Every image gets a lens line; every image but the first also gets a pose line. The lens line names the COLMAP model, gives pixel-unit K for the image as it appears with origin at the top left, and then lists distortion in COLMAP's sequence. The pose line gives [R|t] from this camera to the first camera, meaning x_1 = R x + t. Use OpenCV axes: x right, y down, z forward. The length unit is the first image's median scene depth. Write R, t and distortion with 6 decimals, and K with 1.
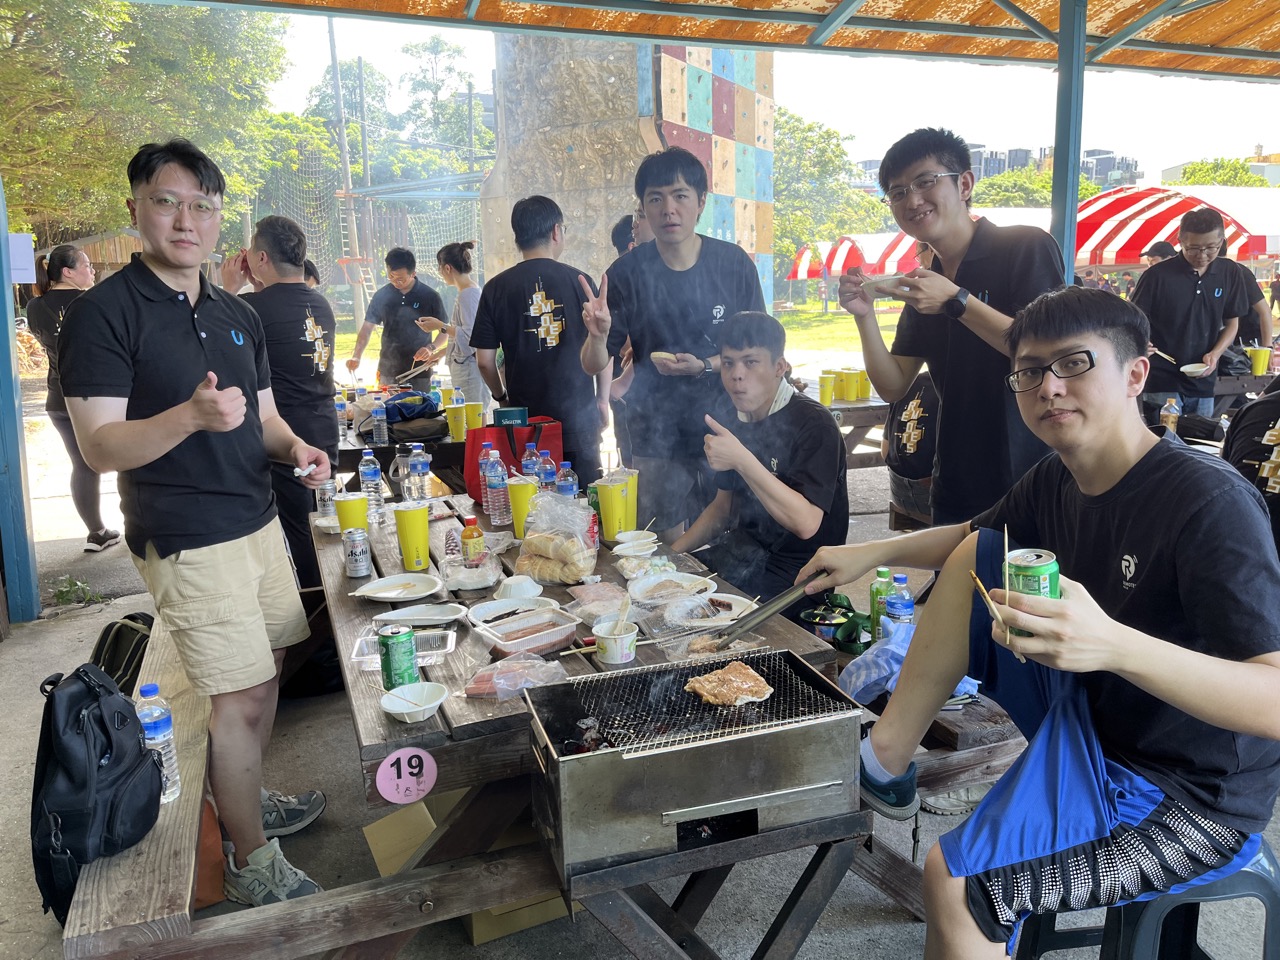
lens RADIAL K [[986.6, 0, 644.9], [0, 986.6, 487.8], [0, 0, 1]] dist [0.055771, -0.073305]
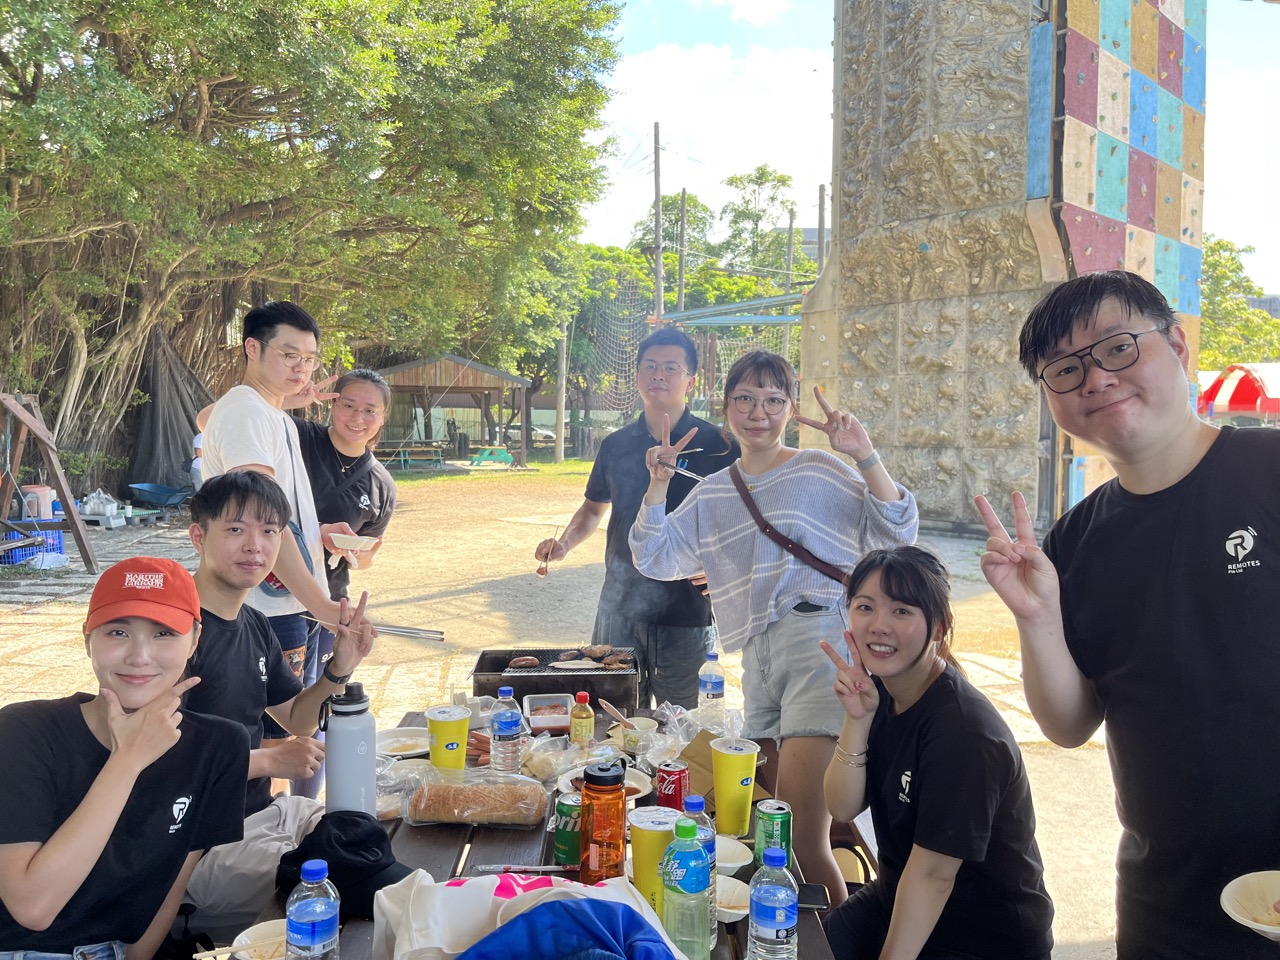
lens RADIAL K [[986.6, 0, 629.6], [0, 986.6, 478.8], [0, 0, 1]] dist [0.055771, -0.073305]
pose [[0.949866, 0.043139, -0.309667, -0.041475], [-0.084423, 0.989034, -0.121177, -0.045320], [0.301044, 0.141245, 0.943092, 0.204846]]
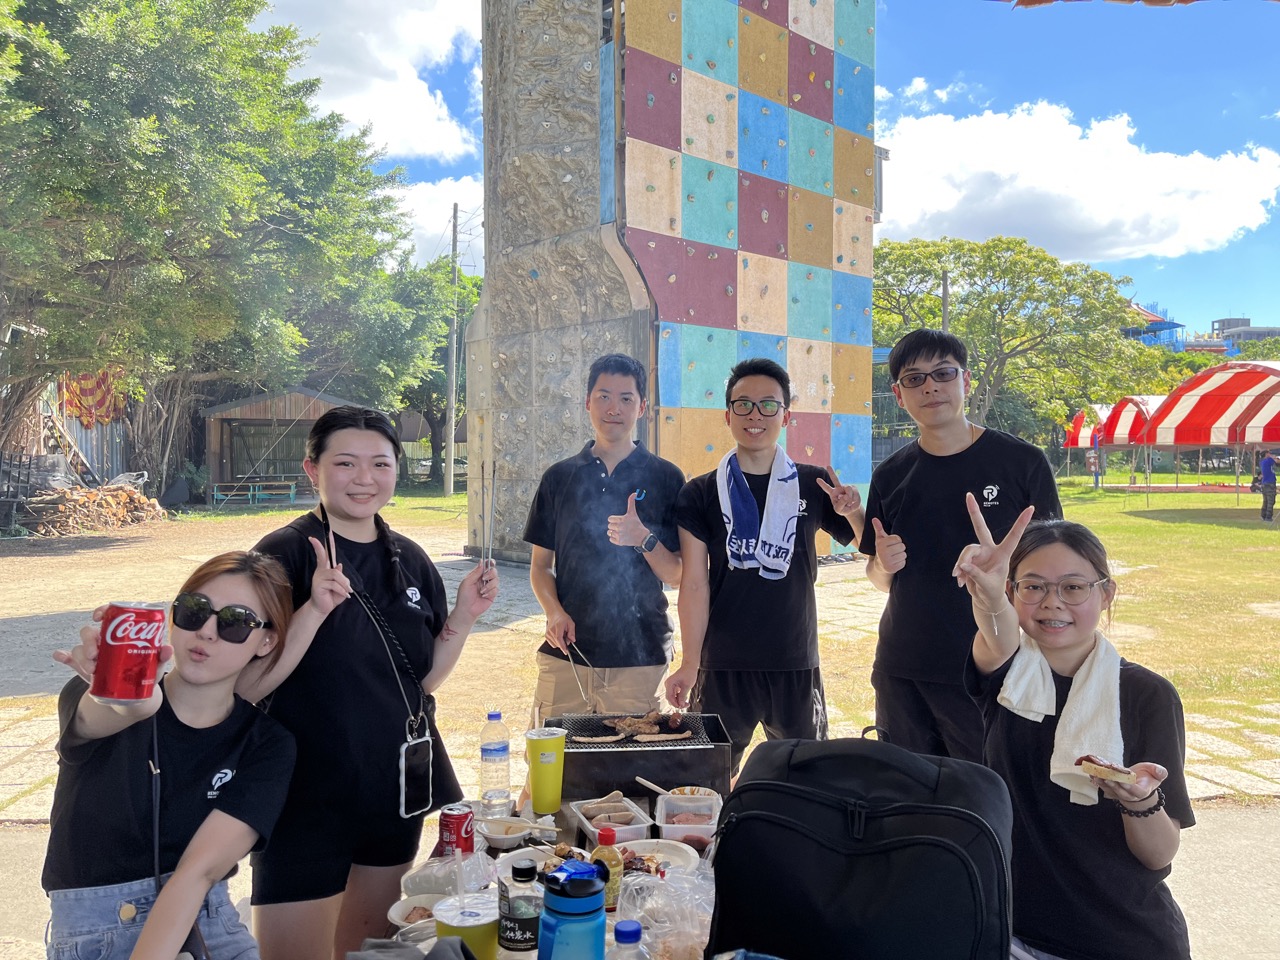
lens RADIAL K [[986.6, 0, 650.8], [0, 986.6, 473.1], [0, 0, 1]] dist [0.055771, -0.073305]
pose [[0.950589, 0.029147, -0.309081, 0.215315], [-0.082121, 0.983728, -0.159796, -0.075588], [0.299394, 0.177282, 0.937515, 0.322305]]
